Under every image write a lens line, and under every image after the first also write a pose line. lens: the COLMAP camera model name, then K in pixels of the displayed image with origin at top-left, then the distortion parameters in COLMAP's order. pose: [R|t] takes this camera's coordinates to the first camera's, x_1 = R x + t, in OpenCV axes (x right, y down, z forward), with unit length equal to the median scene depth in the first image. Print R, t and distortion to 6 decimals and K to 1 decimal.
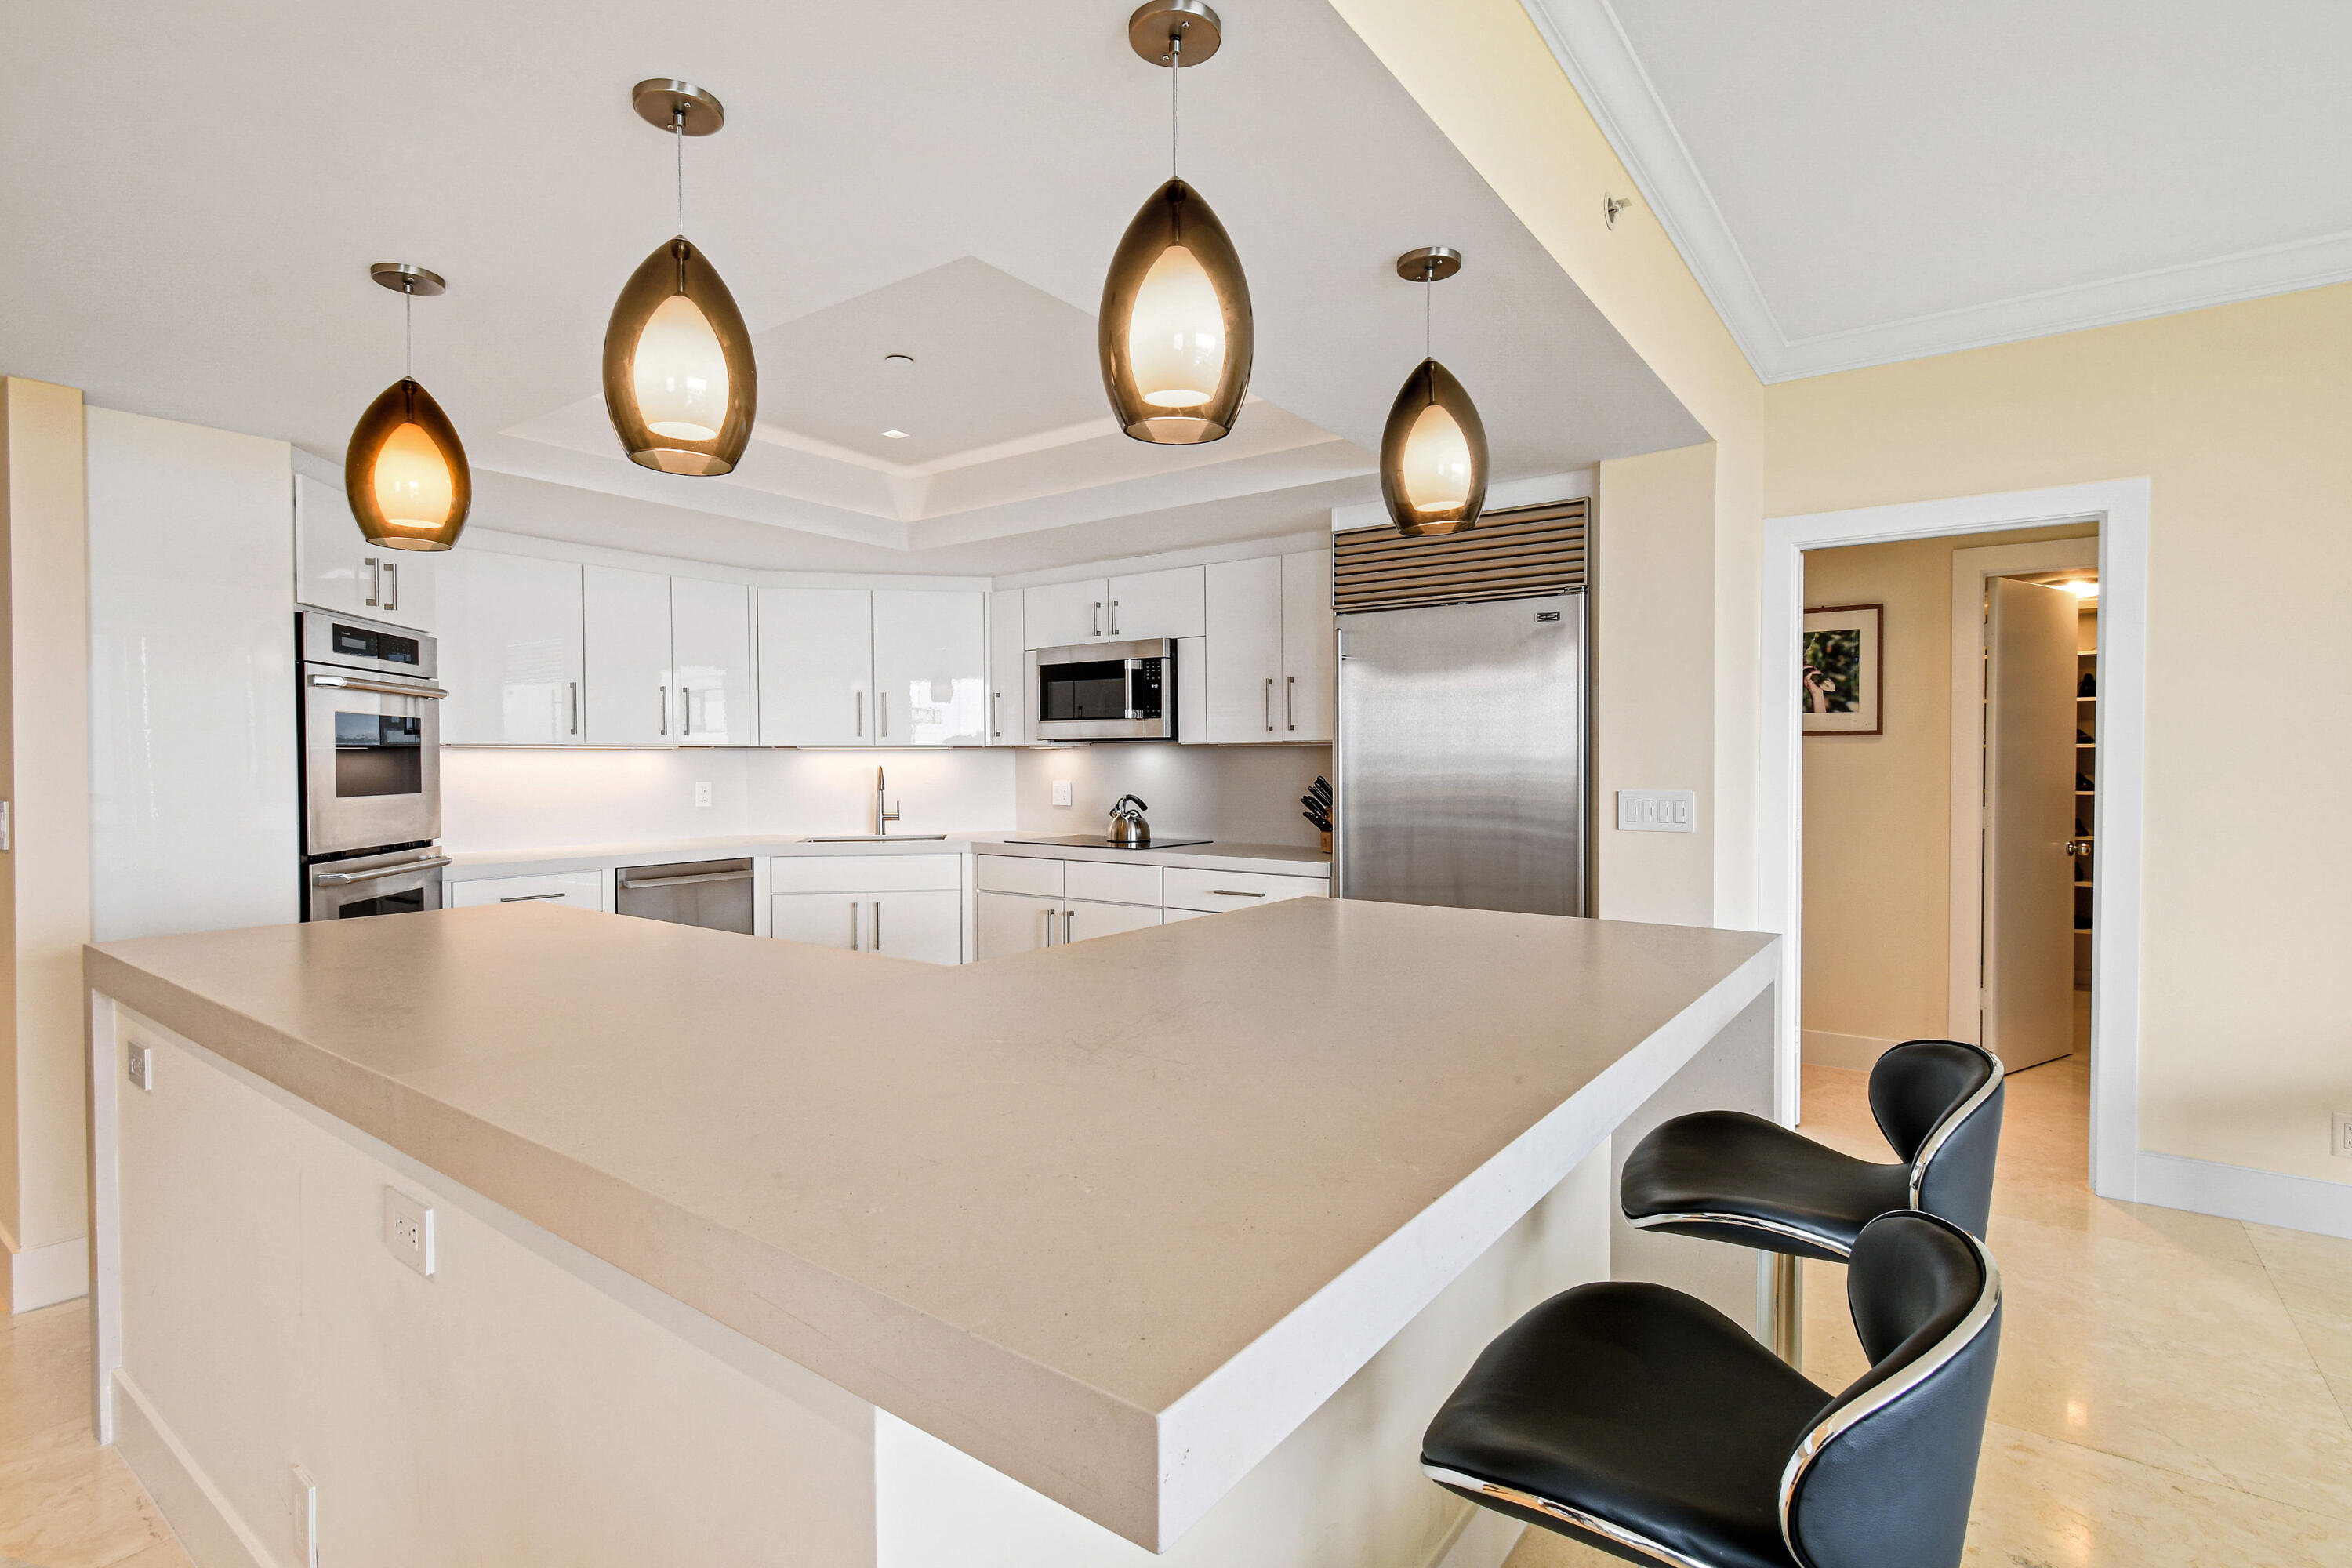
lens RADIAL K [[1121.4, 0, 1195.4], [0, 1121.4, 781.4], [0, 0, 1]] dist [-0.002040, -0.000393]
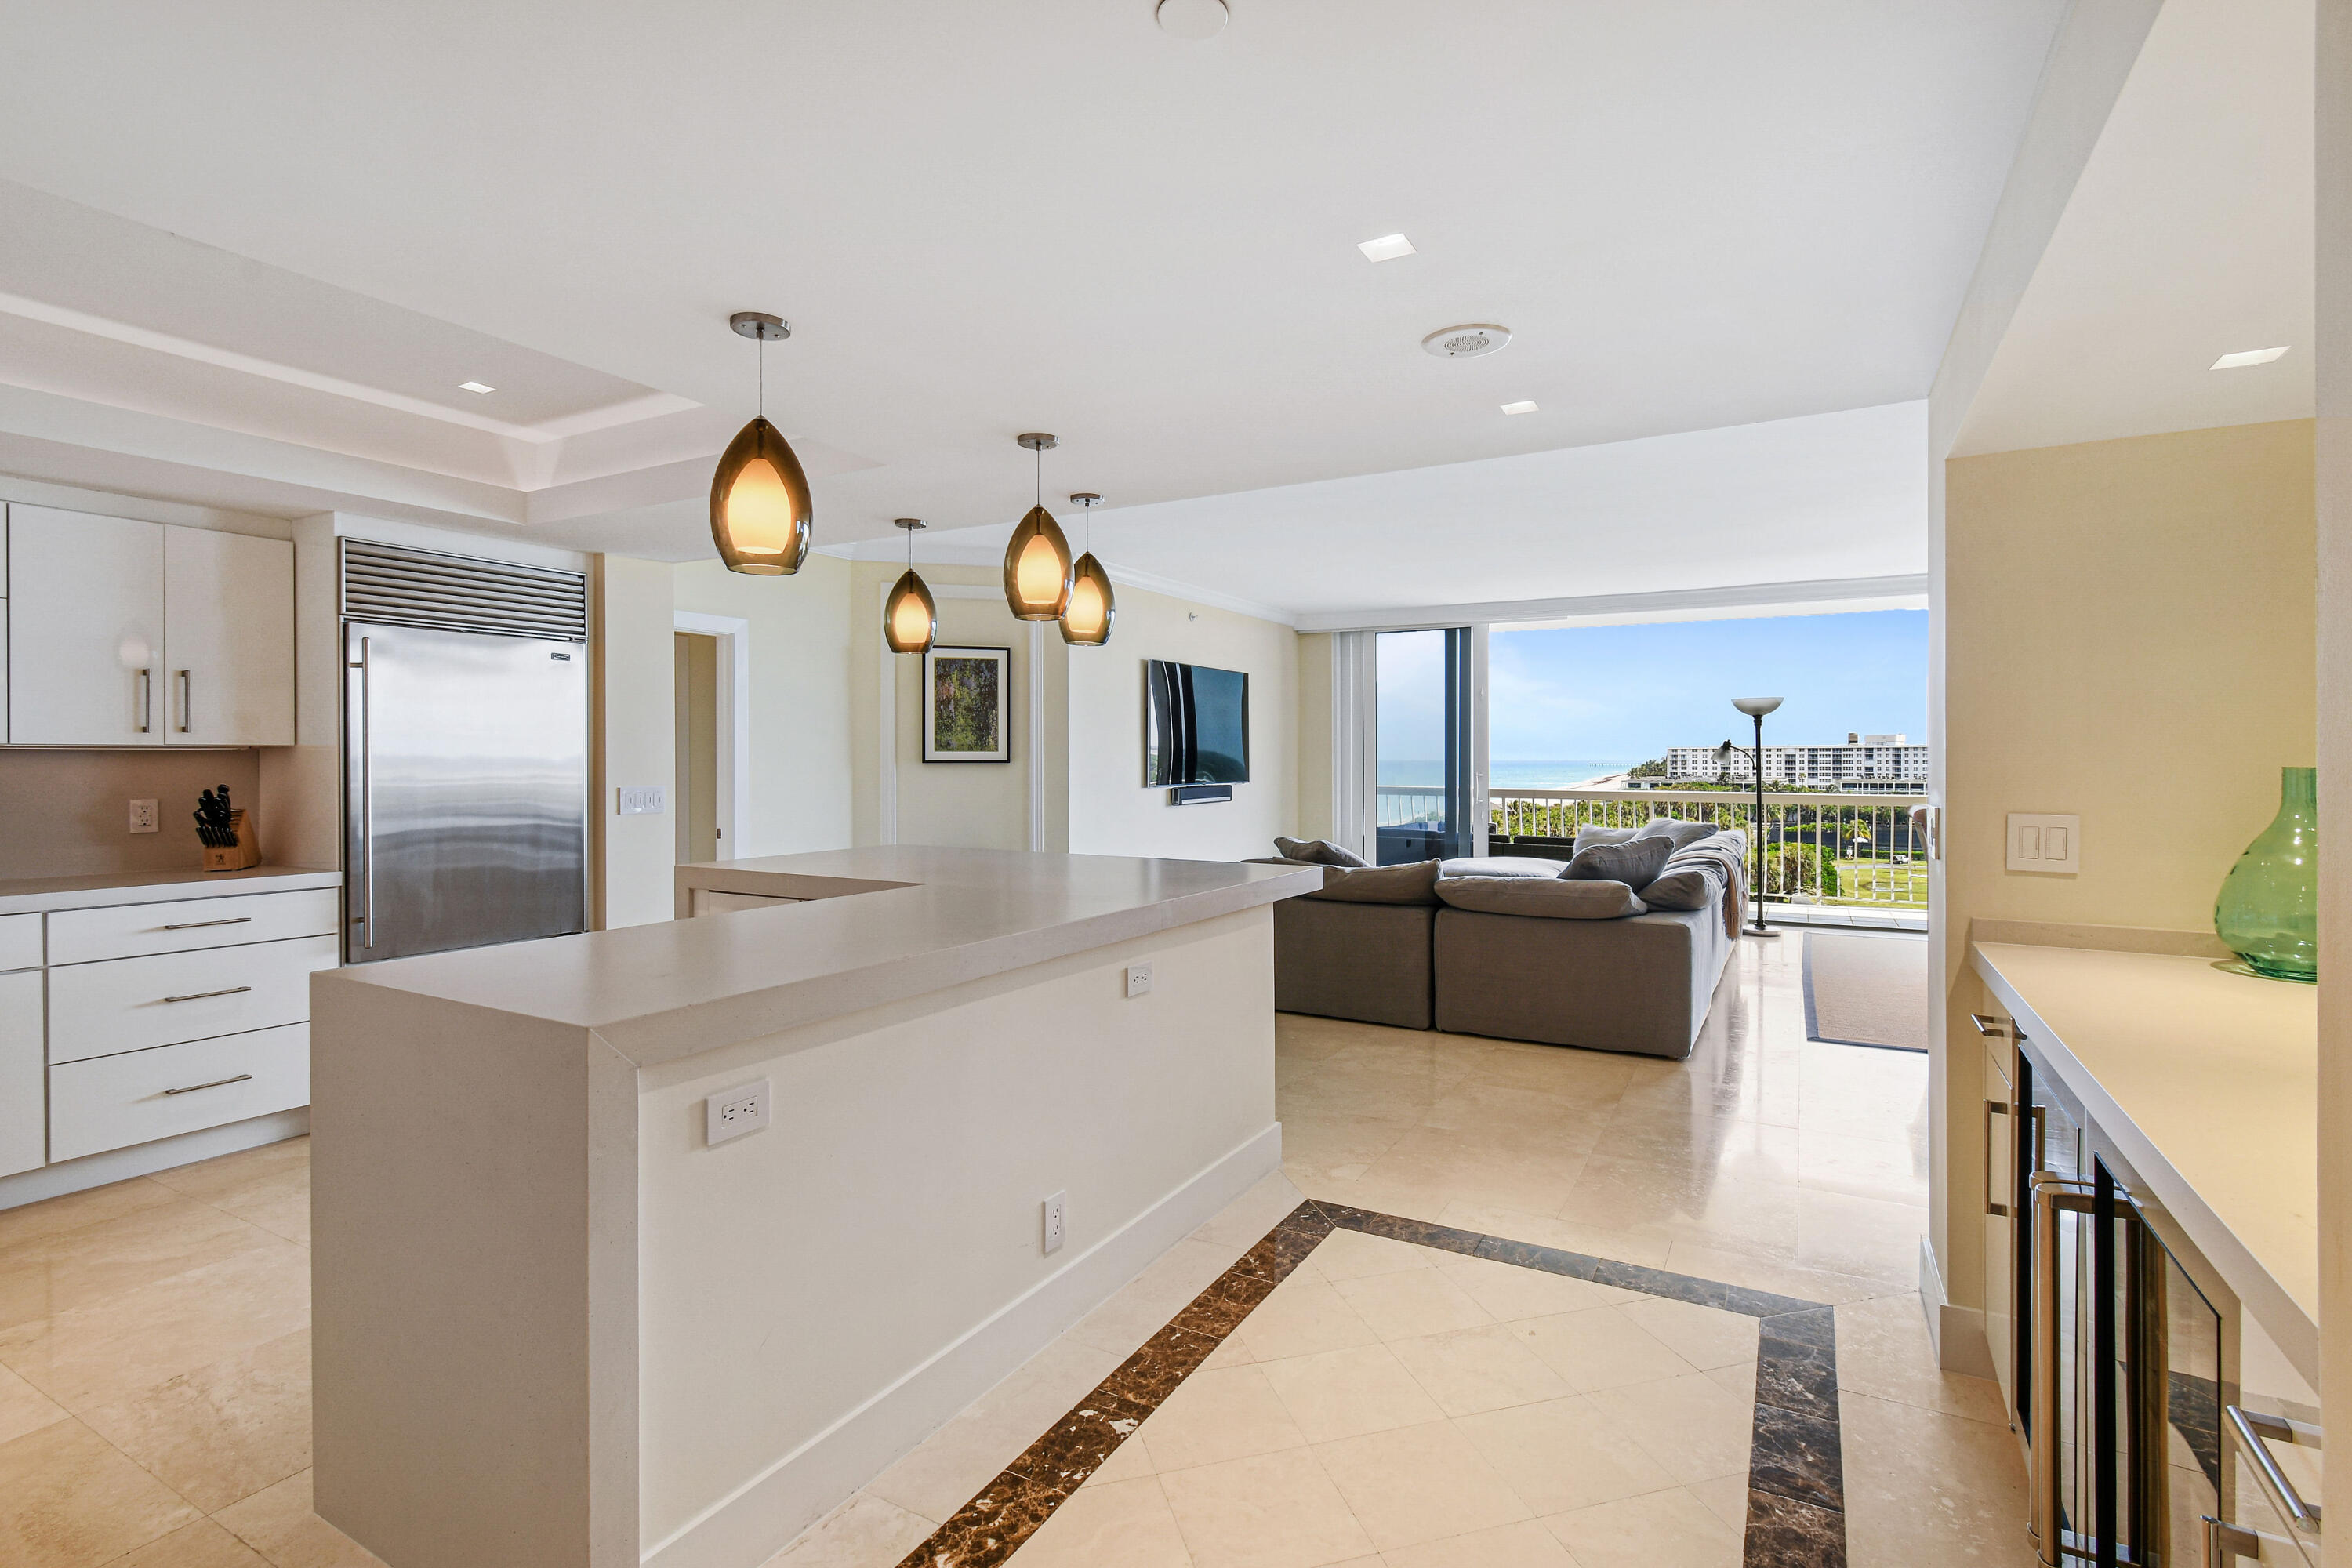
lens RADIAL K [[1106.7, 0, 1192.3], [0, 1106.7, 764.1], [0, 0, 1]] dist [-0.002651, -0.001156]
pose [[-0.118098, -0.001032, 0.993001, -0.784165], [0.019933, 0.999795, 0.003410, -0.008196], [-0.992802, 0.020197, -0.118053, 0.310702]]
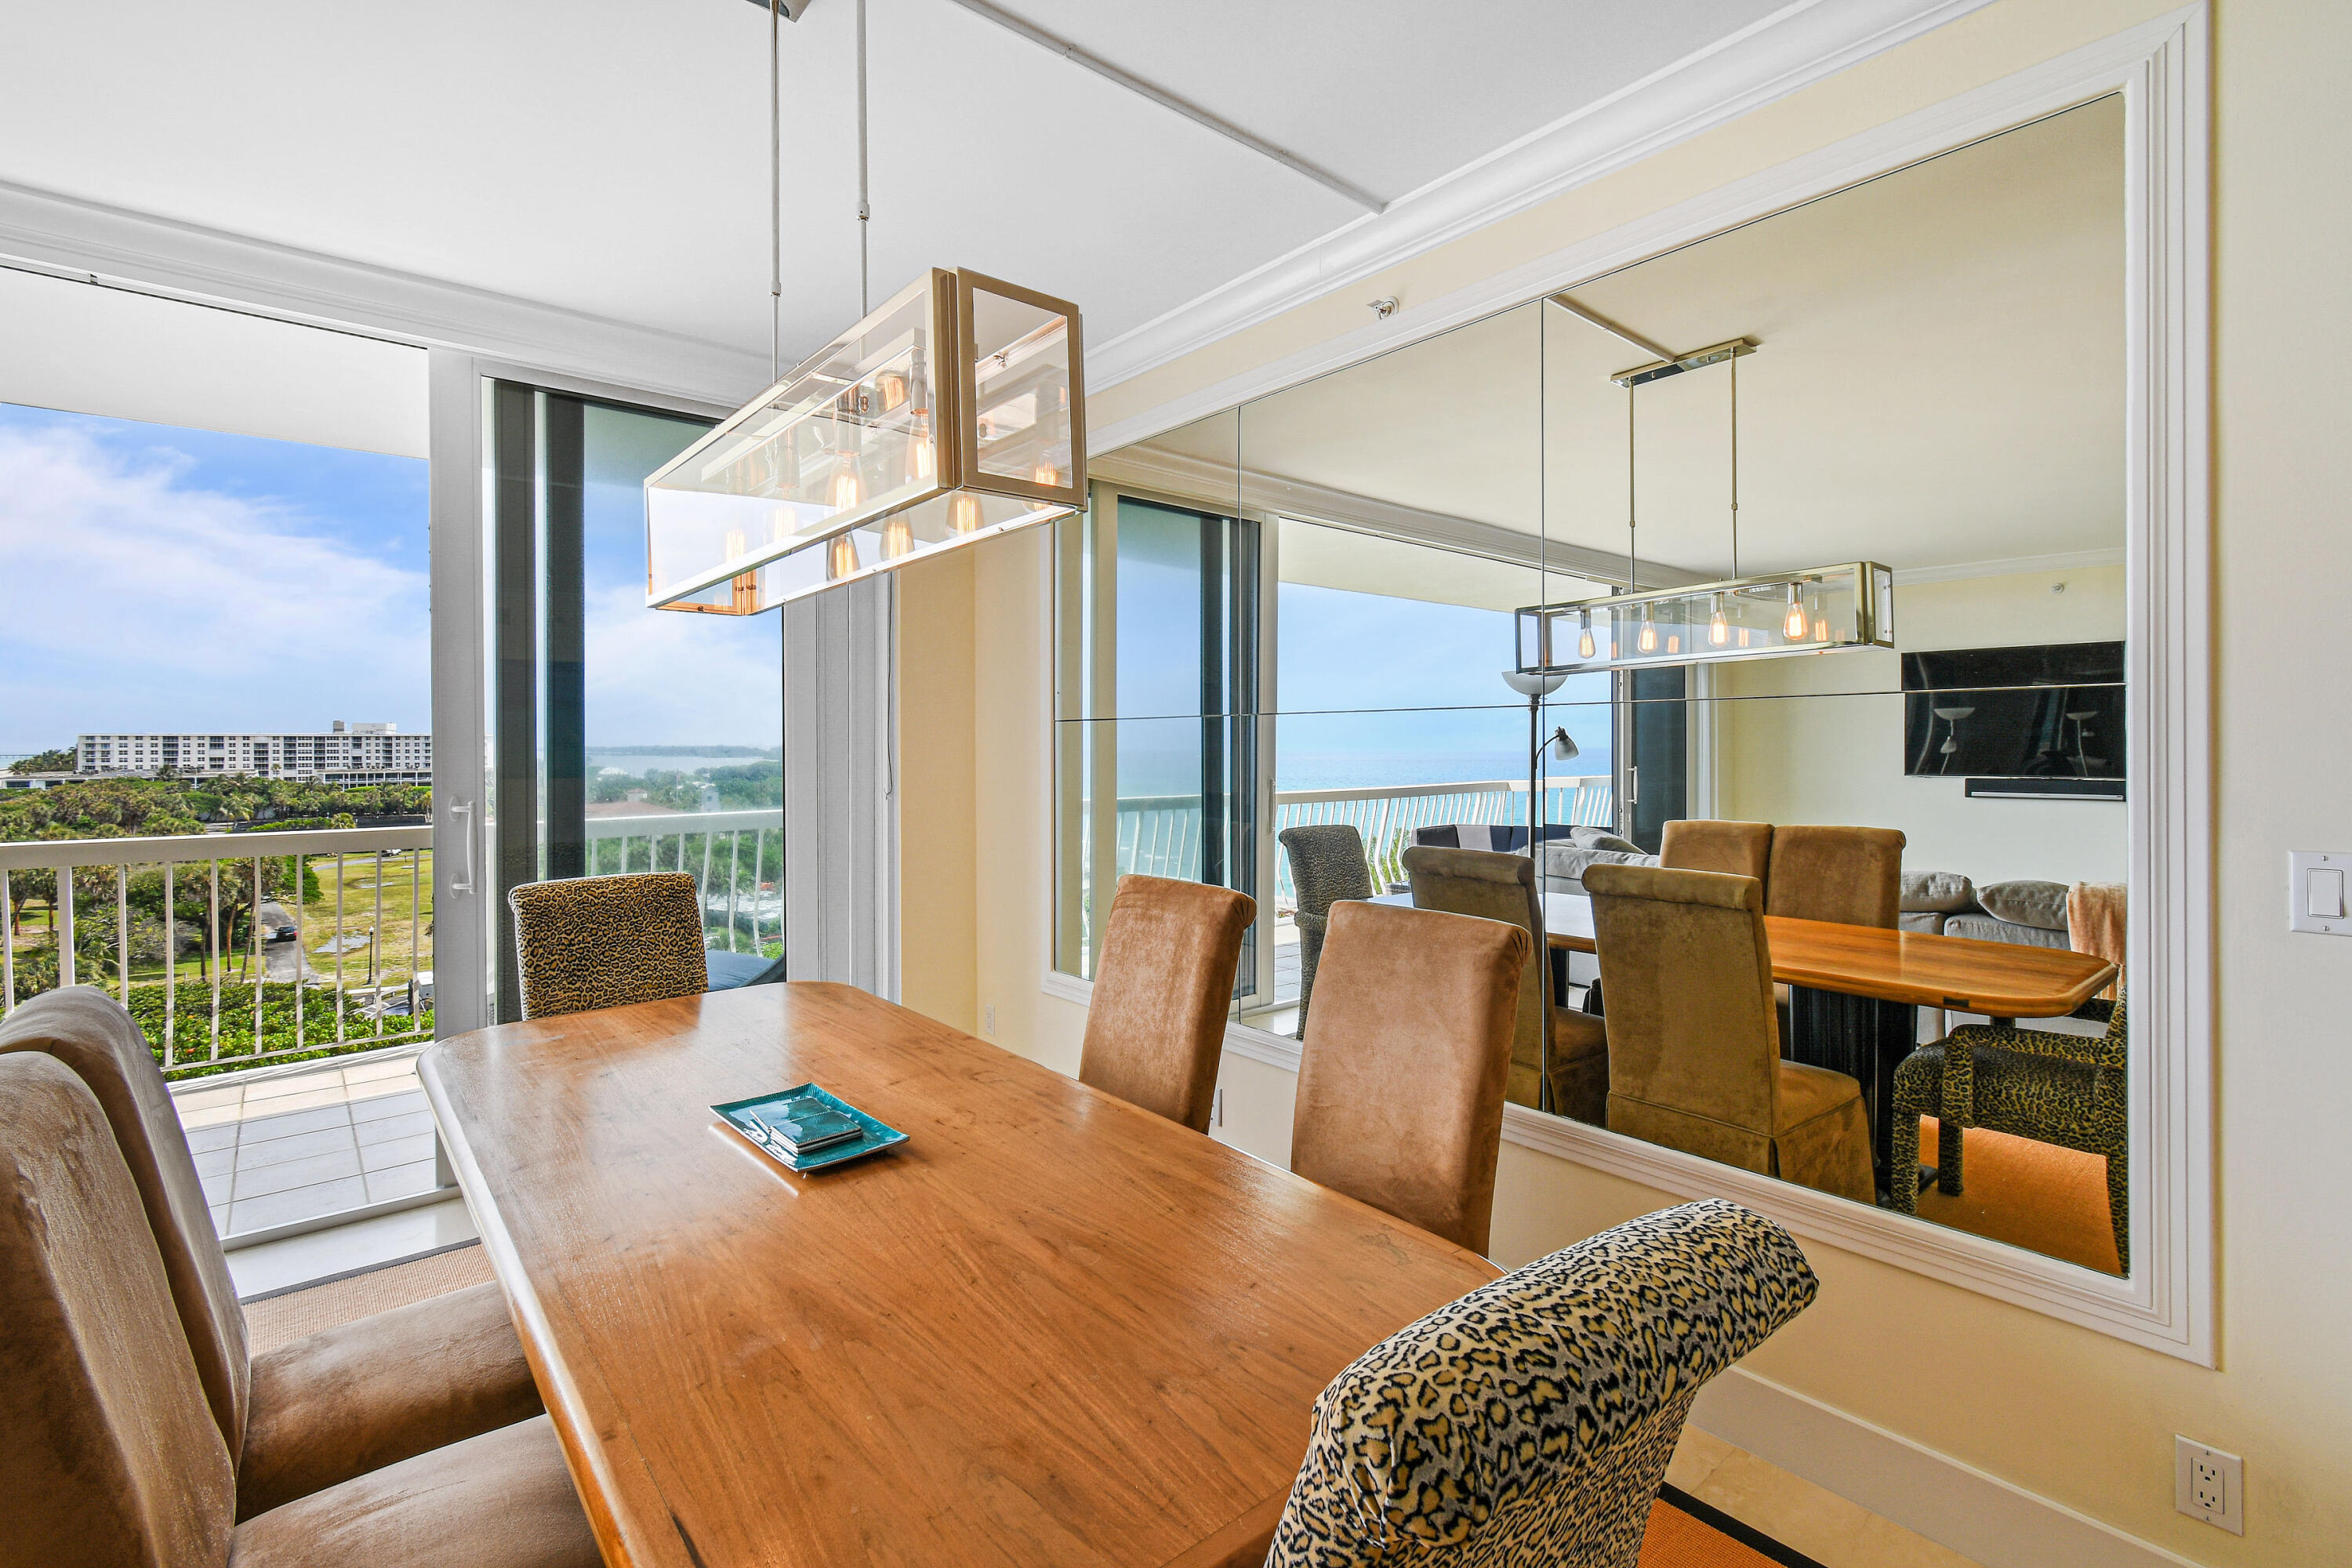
lens RADIAL K [[1056.7, 0, 1181.5], [0, 1056.7, 740.1], [0, 0, 1]] dist [-0.001417, -0.000297]
pose [[-0.971150, 0.007270, 0.238358, 0.138902], [0.010538, 0.999867, 0.012439, -0.003318], [-0.238236, 0.014592, -0.971098, -0.563723]]
